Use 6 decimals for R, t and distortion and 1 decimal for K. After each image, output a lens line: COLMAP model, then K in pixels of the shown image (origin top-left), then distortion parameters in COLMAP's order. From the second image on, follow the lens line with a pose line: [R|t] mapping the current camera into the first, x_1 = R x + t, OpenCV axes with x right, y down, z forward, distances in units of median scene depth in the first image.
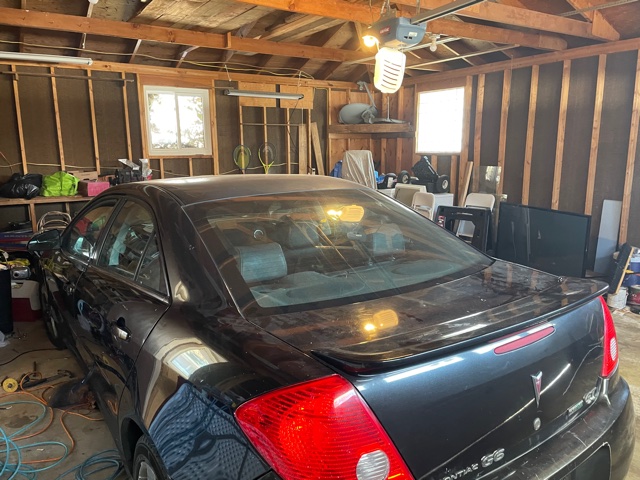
lens RADIAL K [[482.9, 0, 319.8], [0, 482.9, 241.0], [0, 0, 1]] dist [0.059887, -0.068002]
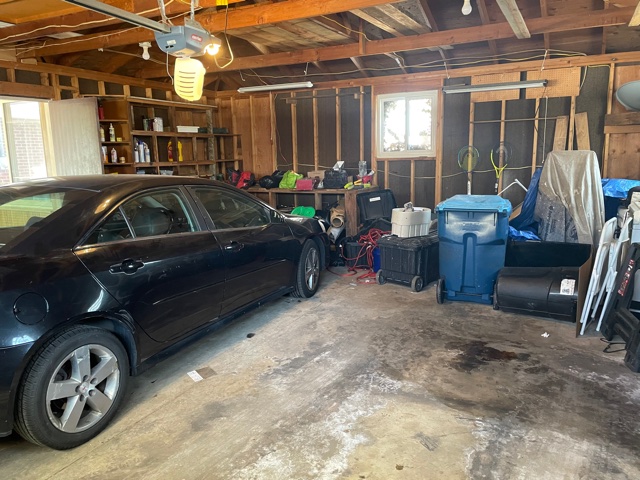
lens RADIAL K [[482.9, 0, 318.6], [0, 482.9, 238.4], [0, 0, 1]] dist [0.059887, -0.068002]
pose [[0.496643, 0.147637, -0.855307, 0.501440], [-0.148001, 0.985400, 0.084155, -0.059893], [0.855244, 0.084792, 0.511242, 0.299903]]
